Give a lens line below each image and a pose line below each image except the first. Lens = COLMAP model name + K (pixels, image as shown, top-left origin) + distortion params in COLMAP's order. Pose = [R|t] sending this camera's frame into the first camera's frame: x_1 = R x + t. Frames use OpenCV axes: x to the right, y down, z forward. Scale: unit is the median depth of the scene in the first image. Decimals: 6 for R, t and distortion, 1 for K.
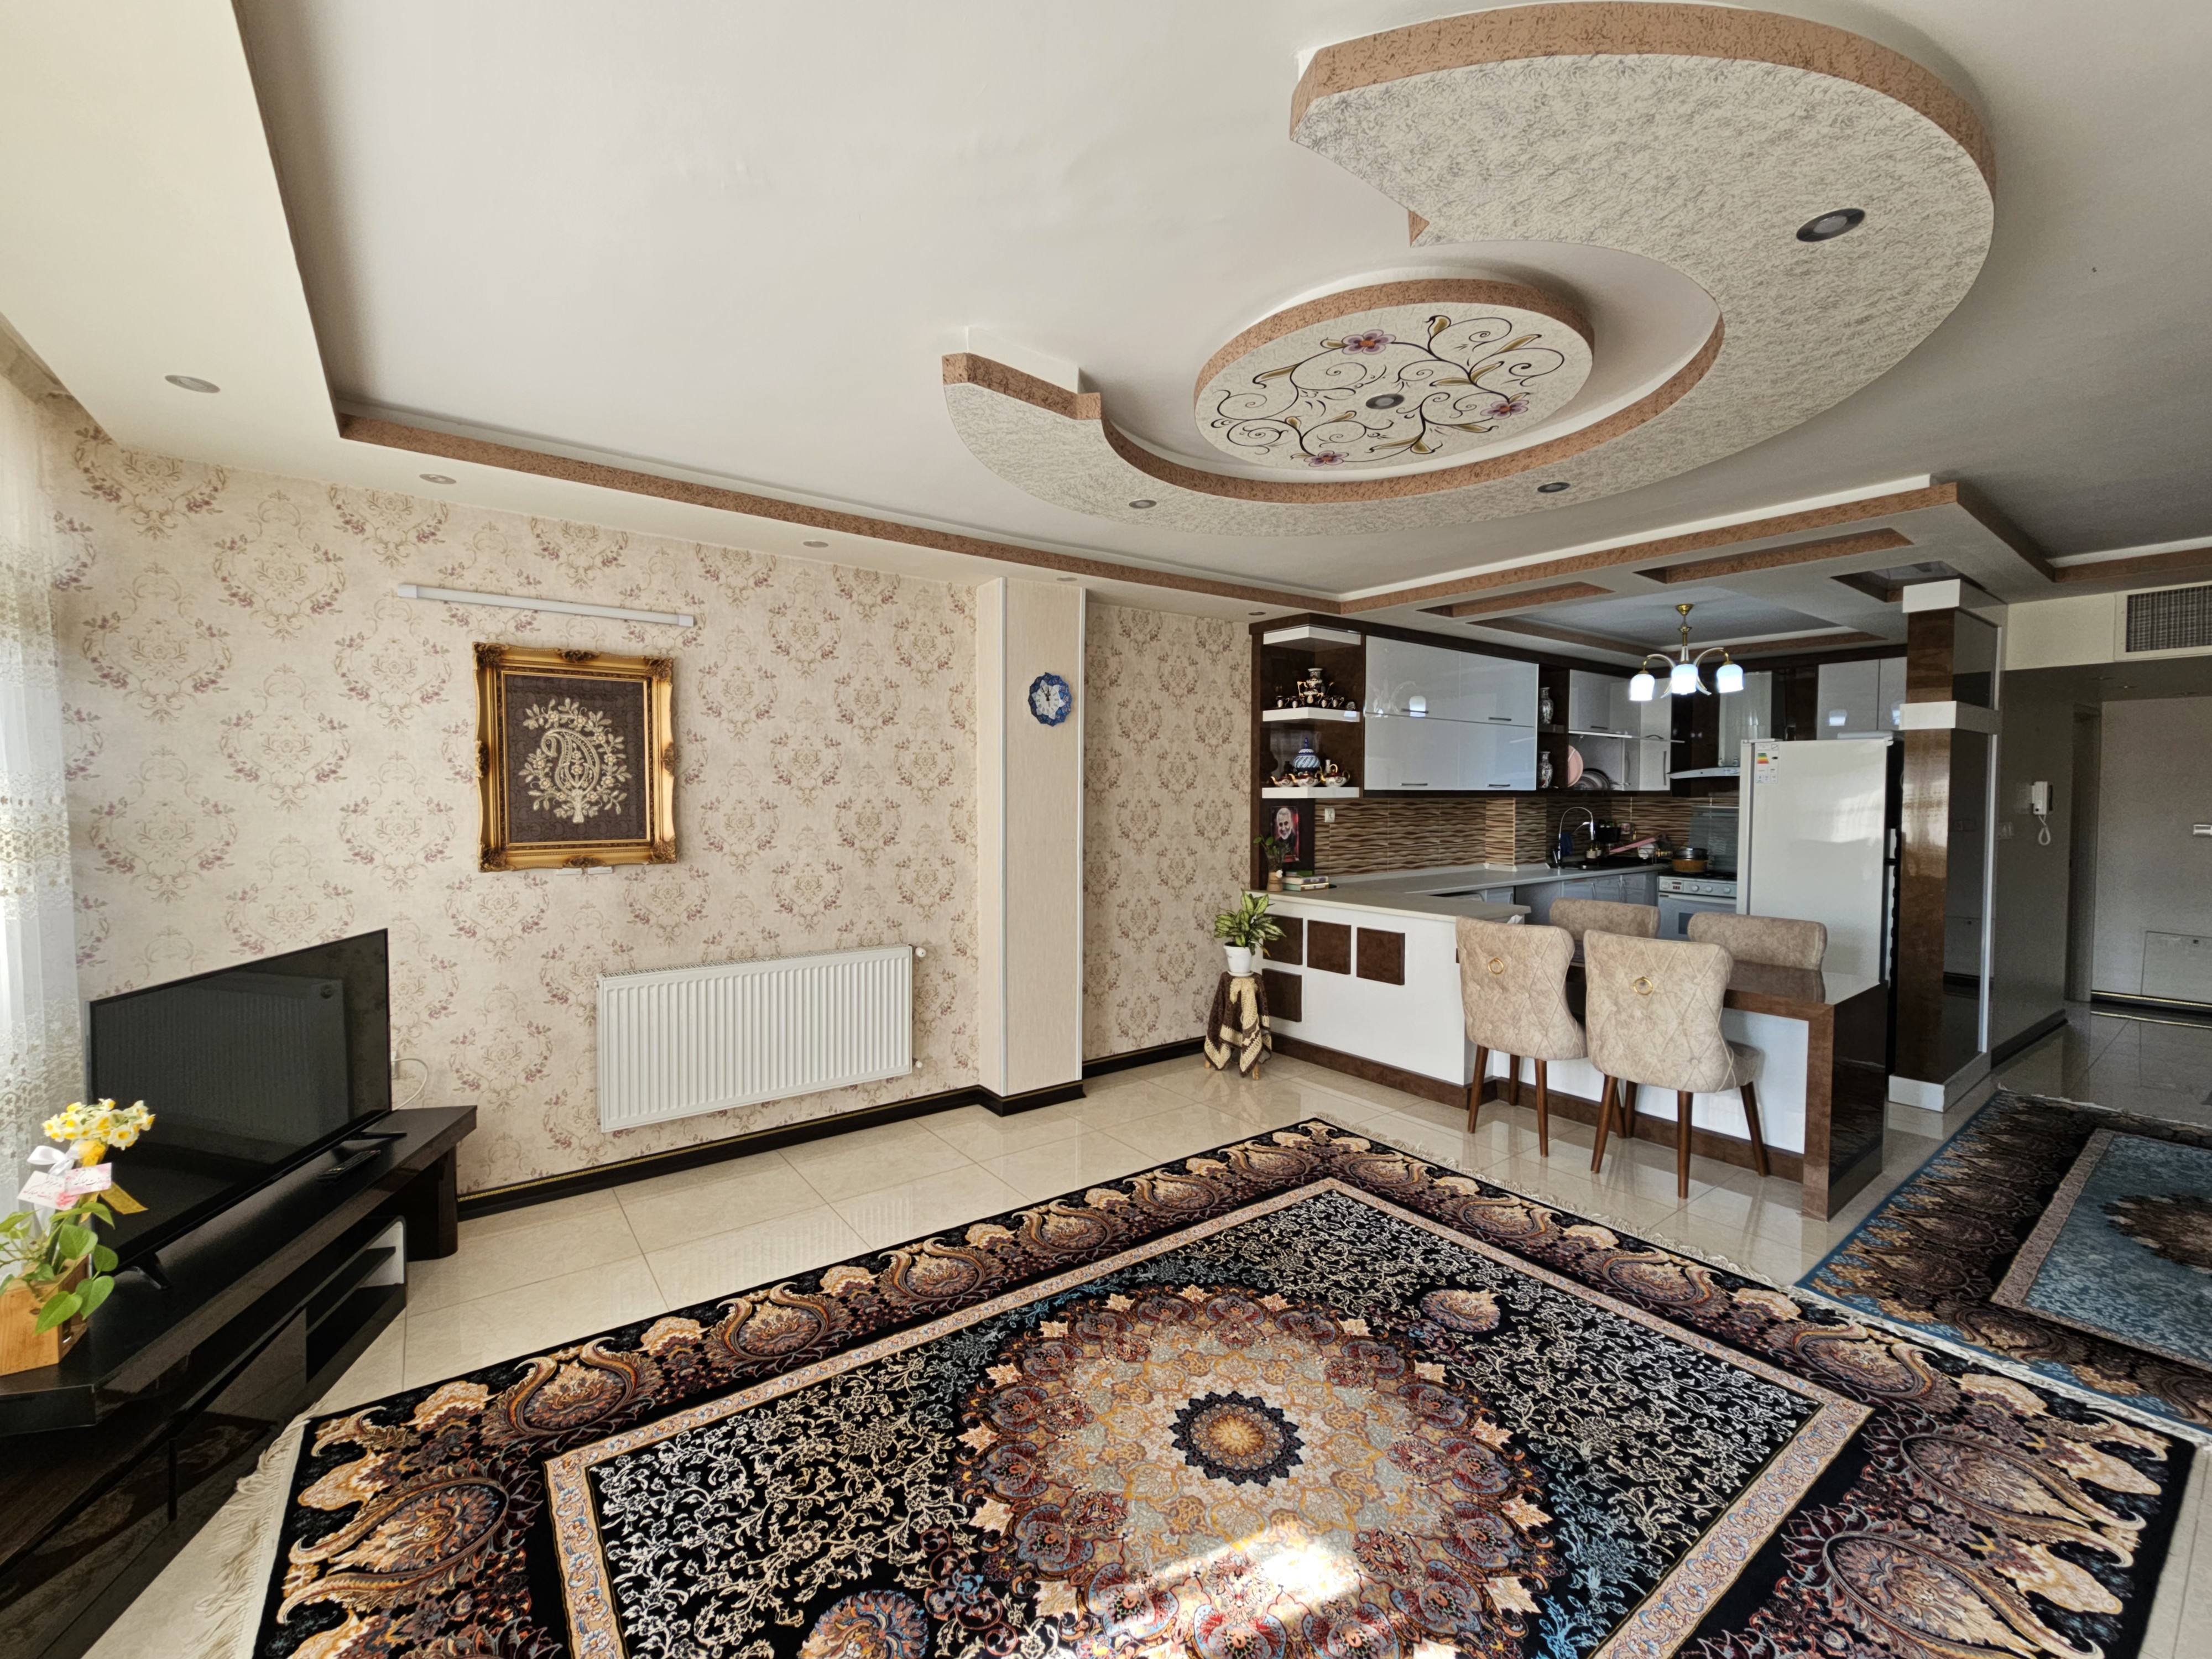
lens RADIAL K [[895.6, 0, 1084.9], [0, 895.6, 820.5], [0, 0, 1]] dist [0.004853, -0.000074]
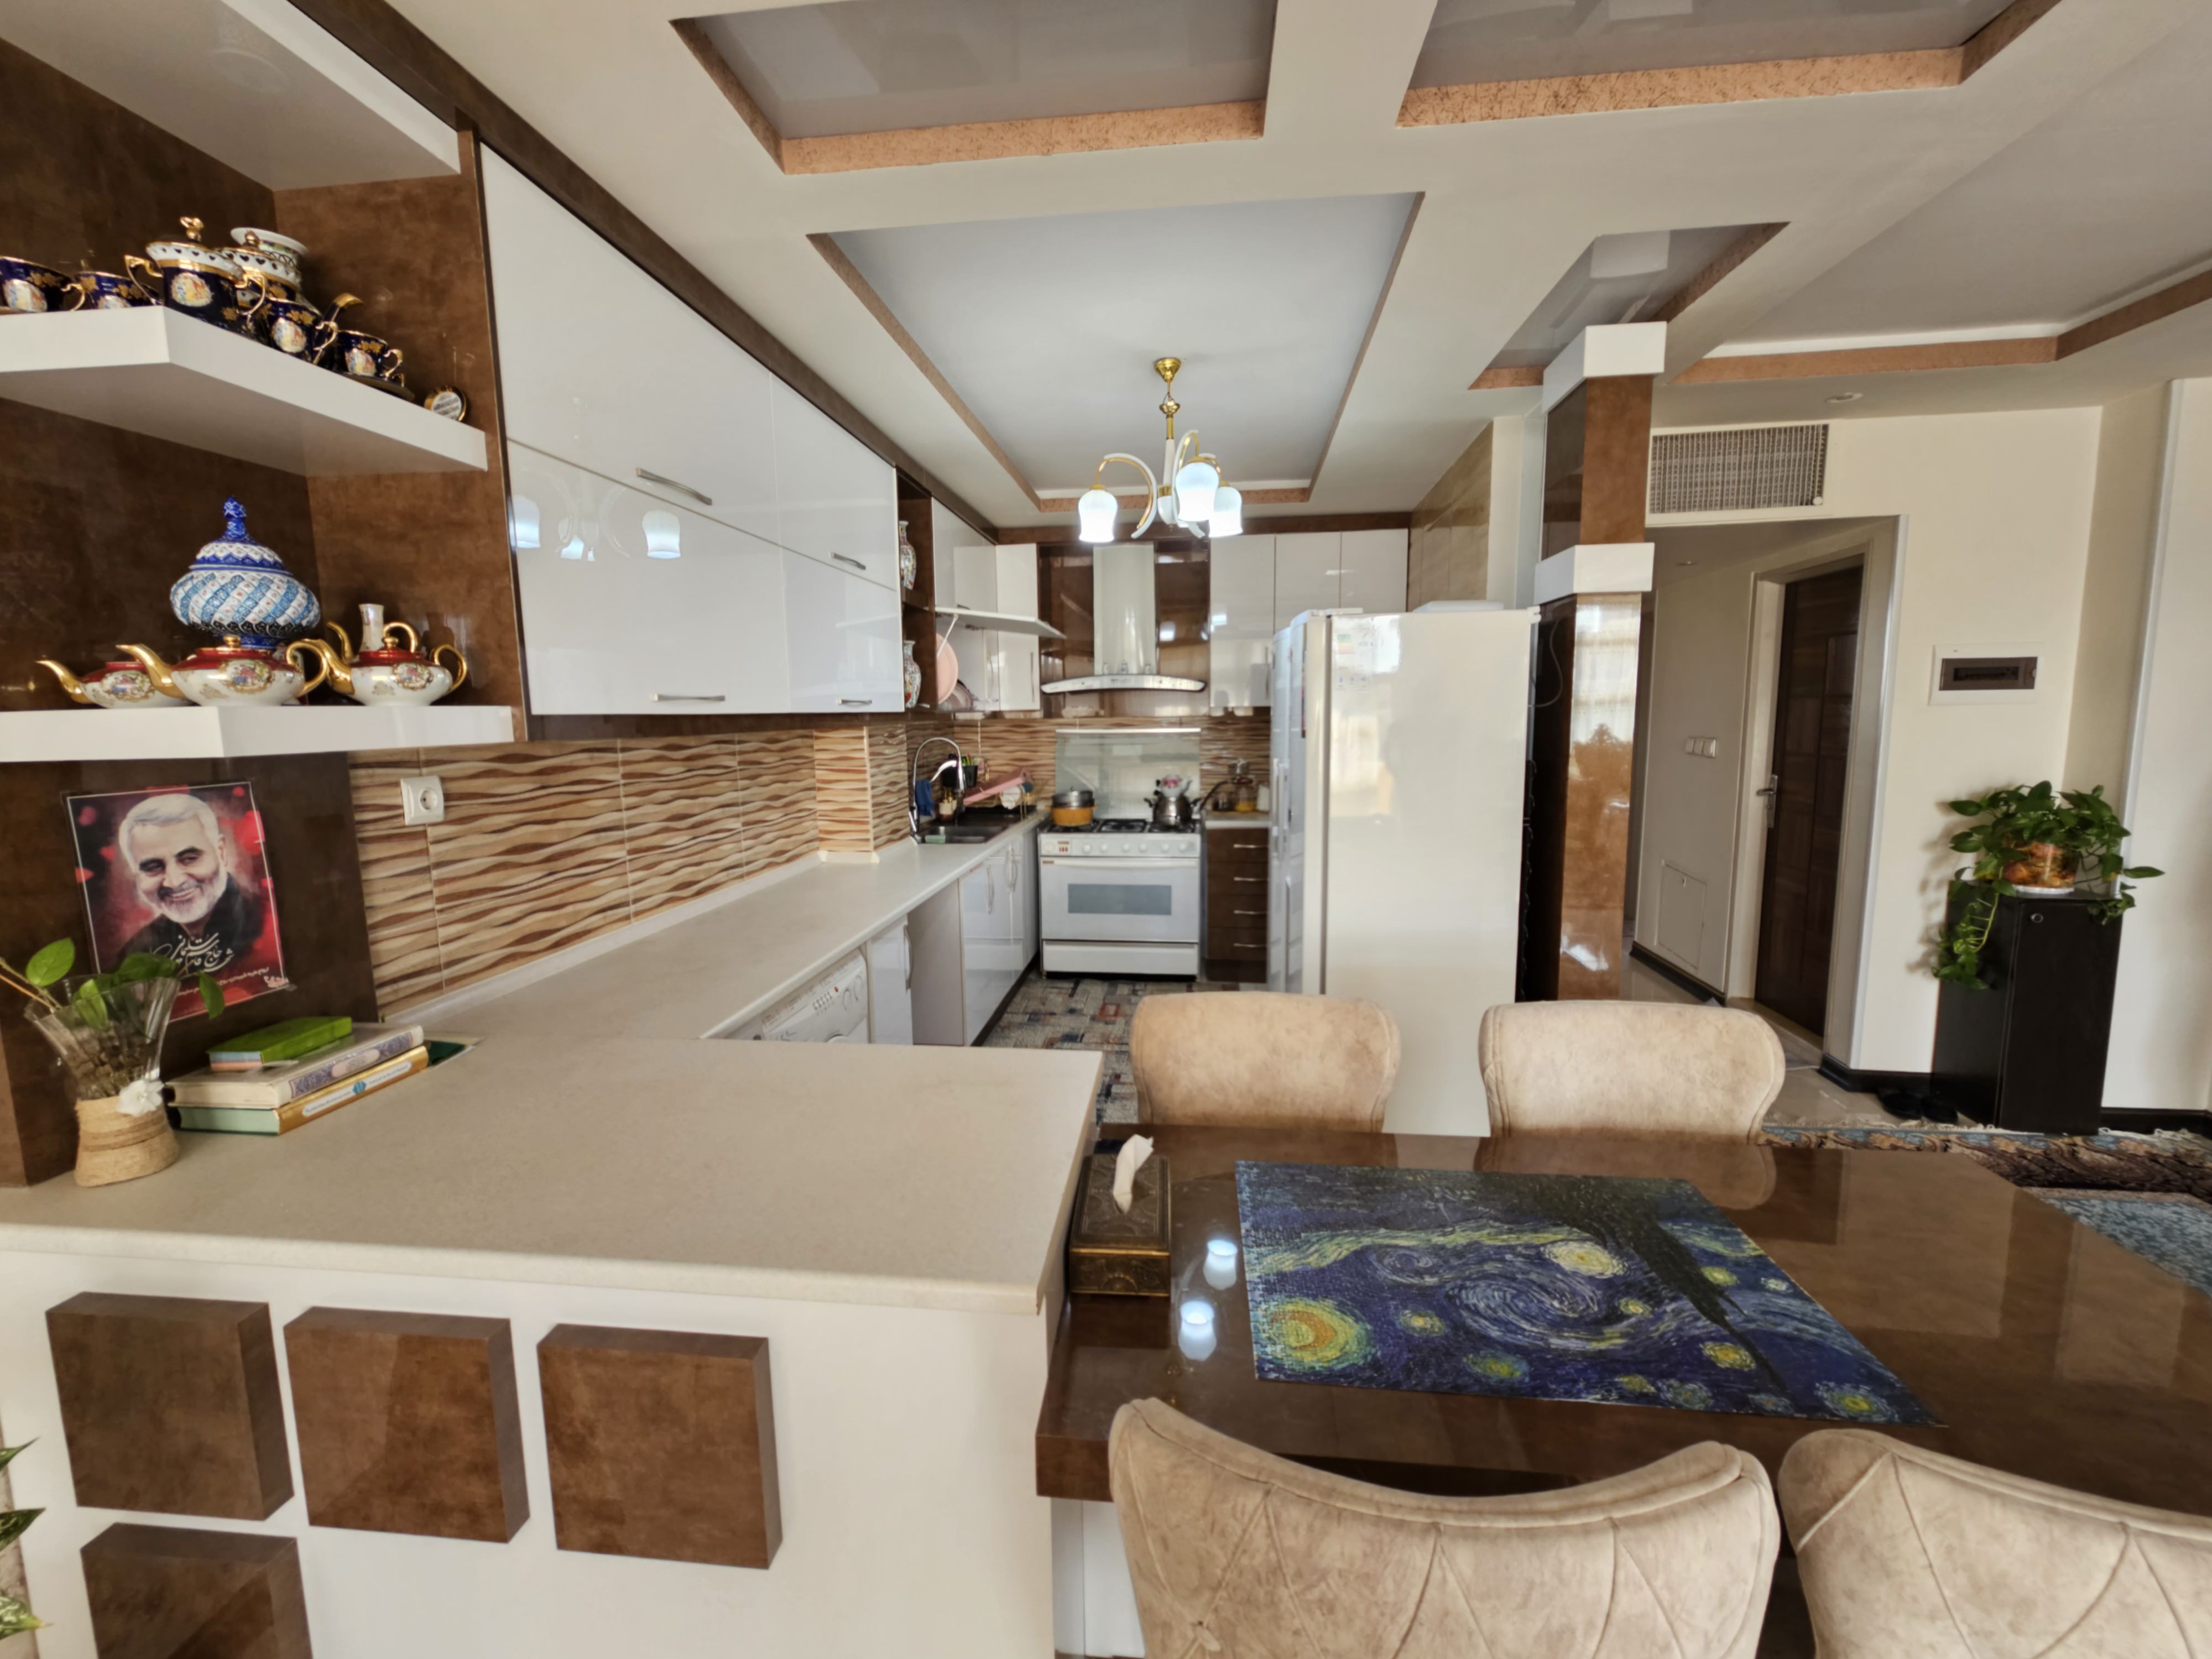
lens RADIAL K [[895.6, 0, 1086.2], [0, 895.6, 823.8], [0, 0, 1]] dist [0.004853, -0.000074]
pose [[0.681321, -0.103502, 0.724630, 0.215800], [0.039385, 0.993702, 0.104903, -0.022135], [-0.730924, -0.042934, 0.681107, 0.658226]]
